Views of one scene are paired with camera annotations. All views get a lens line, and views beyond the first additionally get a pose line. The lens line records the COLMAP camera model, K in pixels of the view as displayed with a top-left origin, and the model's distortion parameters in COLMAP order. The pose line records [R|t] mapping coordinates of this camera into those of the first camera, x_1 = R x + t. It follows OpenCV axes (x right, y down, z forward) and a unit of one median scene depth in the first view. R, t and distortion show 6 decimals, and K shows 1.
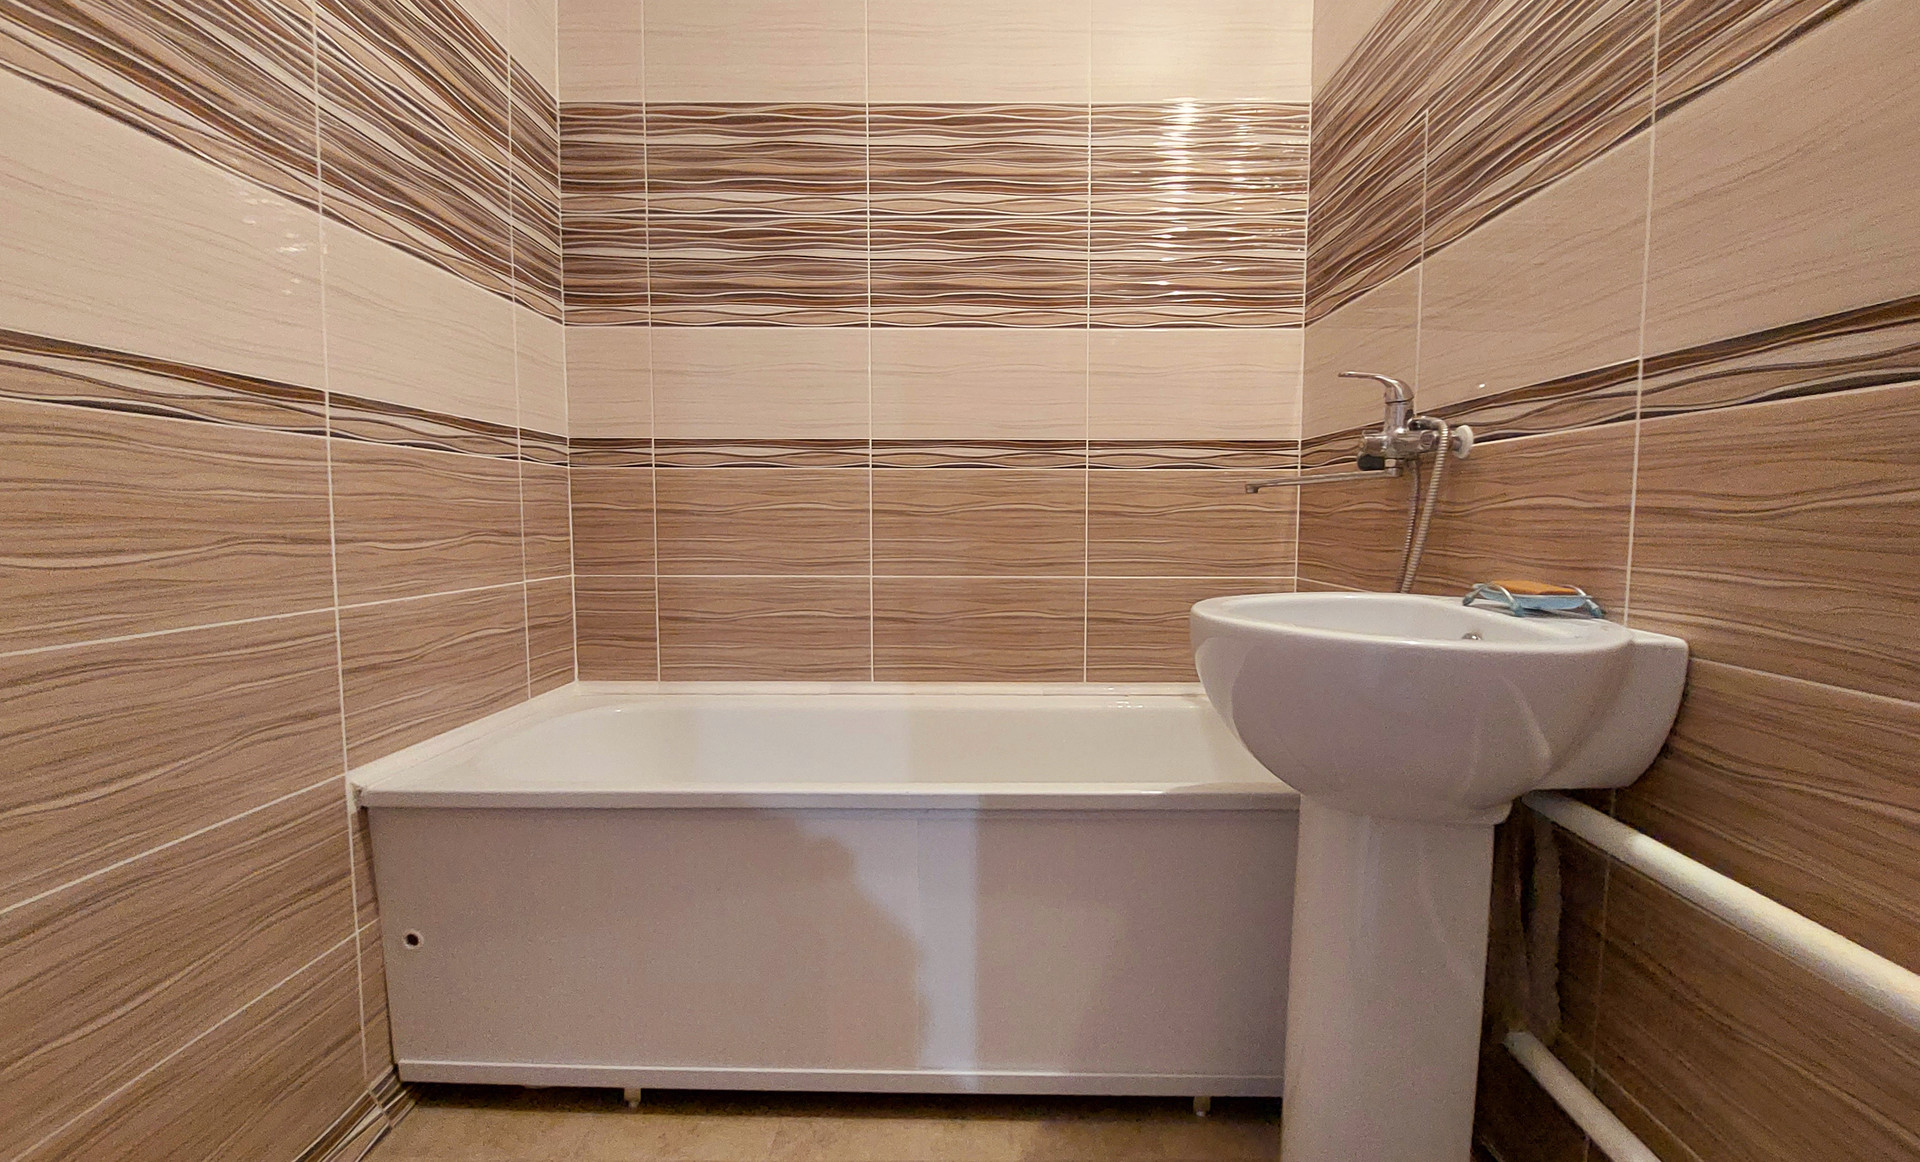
lens RADIAL K [[830.6, 0, 965.5], [0, 830.6, 578.9], [0, 0, 1]] dist [-0.000253, -0.000296]
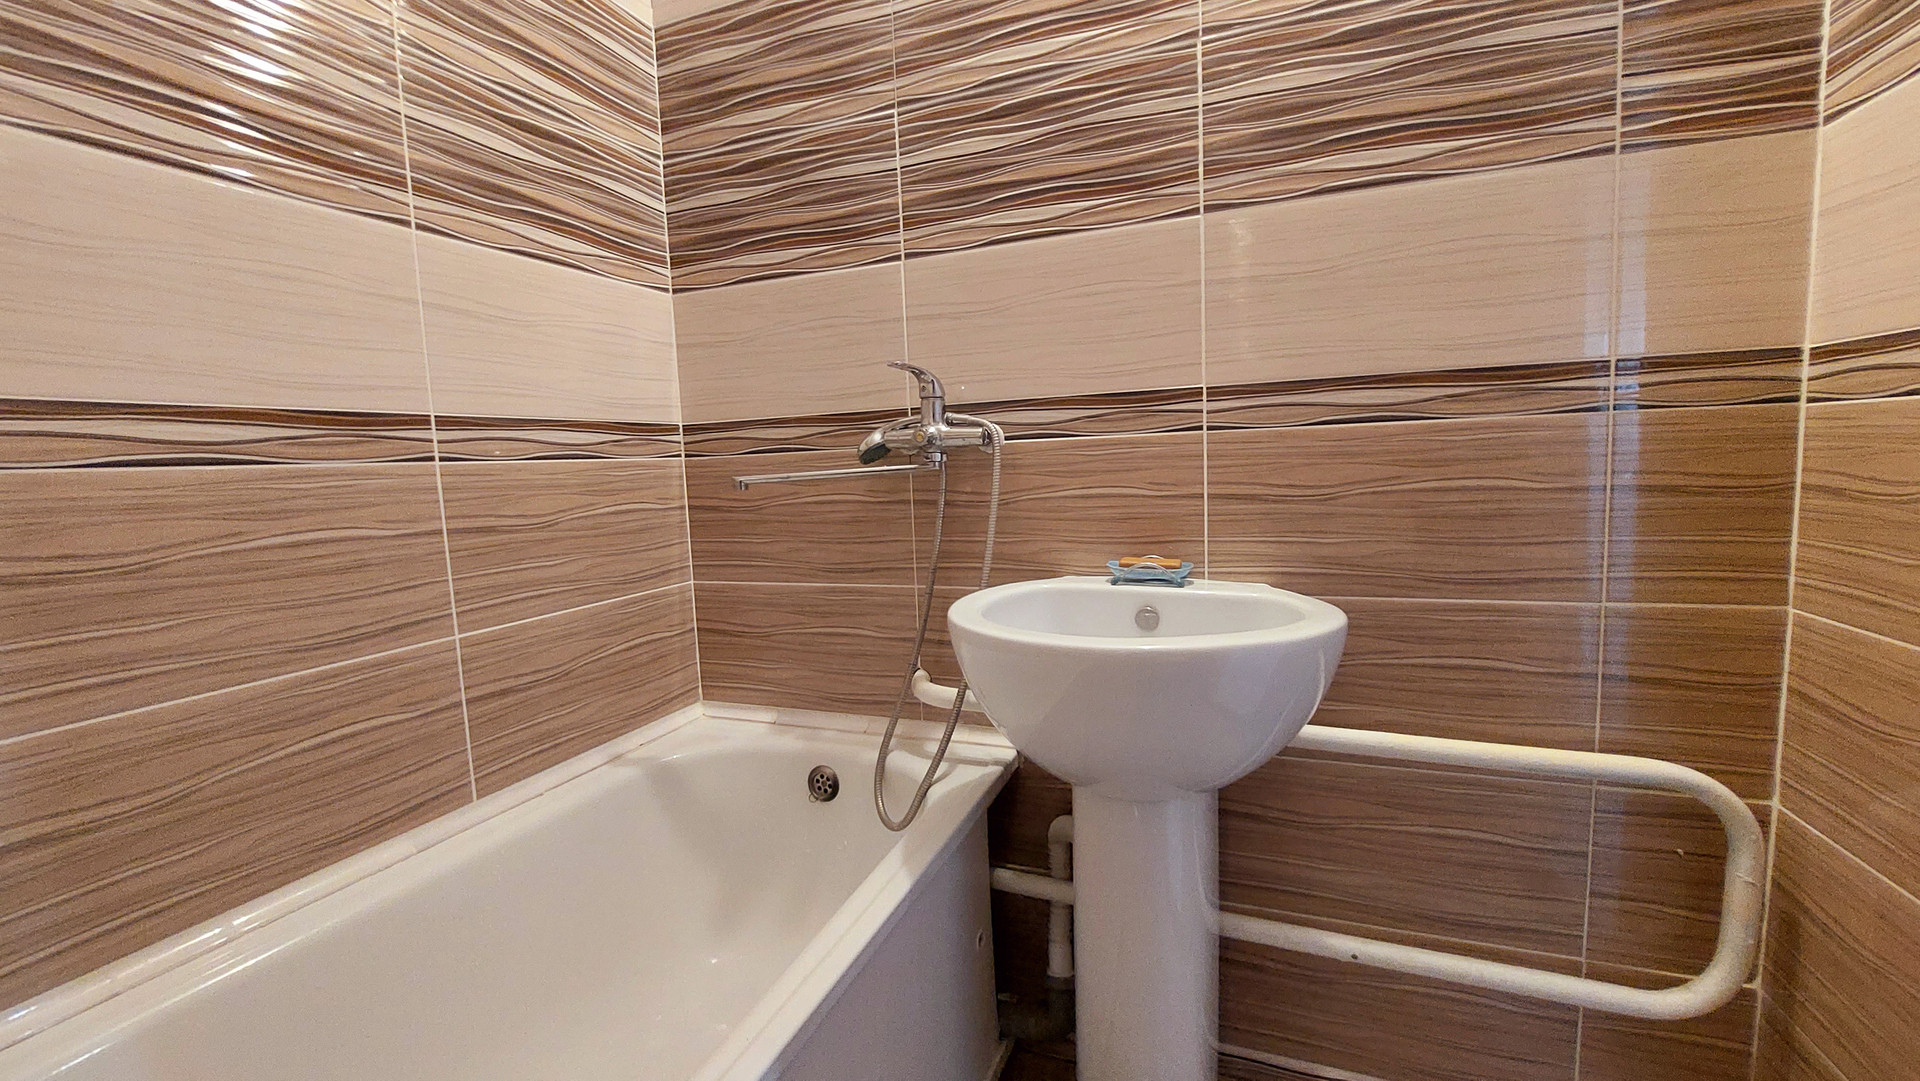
lens RADIAL K [[772.1, 0, 964.1], [0, 772.1, 540.1], [0, 0, 1]] dist [-0.001159, -0.000126]
pose [[0.350191, -0.113316, 0.929799, -0.392323], [0.115660, 0.990290, 0.077127, -0.116229], [-0.929510, 0.080532, 0.359896, 0.684405]]
